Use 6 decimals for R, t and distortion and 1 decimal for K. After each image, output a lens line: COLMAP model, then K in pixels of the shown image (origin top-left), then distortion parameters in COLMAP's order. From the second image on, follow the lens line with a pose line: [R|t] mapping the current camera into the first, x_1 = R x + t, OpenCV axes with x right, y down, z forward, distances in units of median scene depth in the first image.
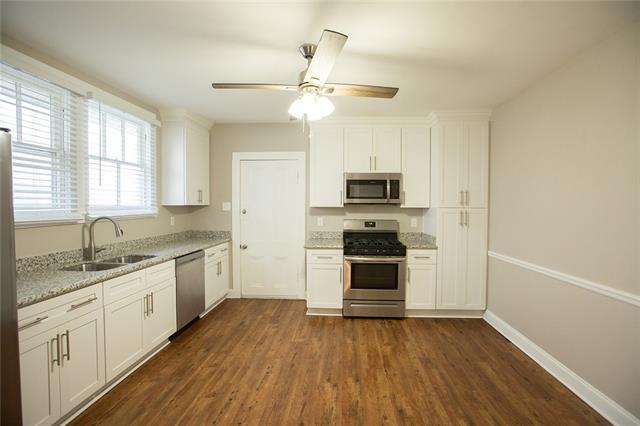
lens RADIAL K [[295.2, 0, 327.8], [0, 295.2, 213.7], [0, 0, 1]] dist [-0.058339, 0.026499]
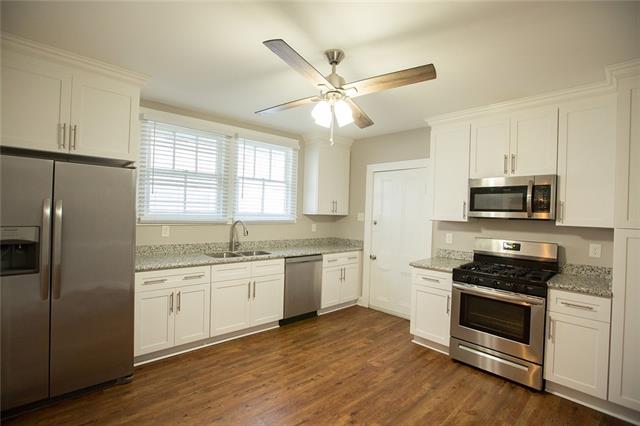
lens RADIAL K [[295.2, 0, 327.8], [0, 295.2, 213.7], [0, 0, 1]] dist [-0.058339, 0.026499]
pose [[0.728039, 0.020738, -0.685222, 0.361271], [-0.048675, 0.998583, -0.021494, -0.009471], [0.683805, 0.049002, 0.728017, 0.184768]]
